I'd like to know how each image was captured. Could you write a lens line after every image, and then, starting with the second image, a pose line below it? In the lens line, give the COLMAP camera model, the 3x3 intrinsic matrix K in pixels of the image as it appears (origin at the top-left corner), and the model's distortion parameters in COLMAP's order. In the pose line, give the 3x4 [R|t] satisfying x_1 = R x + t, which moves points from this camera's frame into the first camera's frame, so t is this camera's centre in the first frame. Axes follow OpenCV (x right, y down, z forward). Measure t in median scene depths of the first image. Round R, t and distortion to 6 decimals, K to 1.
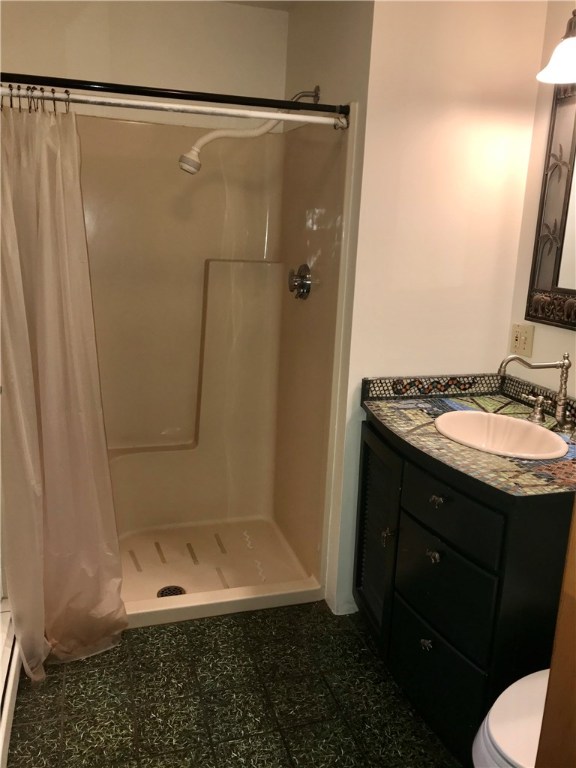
lens RADIAL K [[634.6, 0, 290.3], [0, 634.6, 375.5], [0, 0, 1]] dist [0.087502, -0.107911]
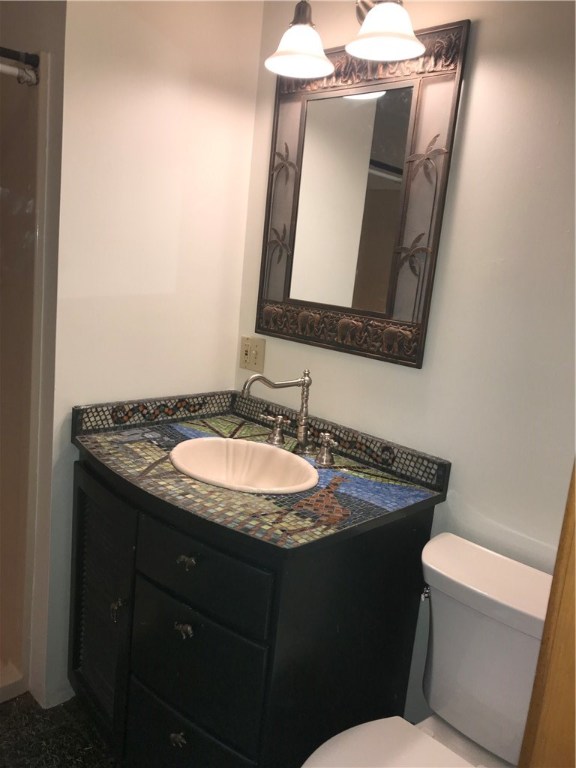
lens RADIAL K [[634.6, 0, 290.3], [0, 634.6, 375.5], [0, 0, 1]] dist [0.087502, -0.107911]
pose [[0.884019, -0.044806, 0.465298, -0.017675], [0.046273, 0.998895, 0.008275, -0.033100], [-0.465154, 0.014215, 0.885115, 0.188334]]
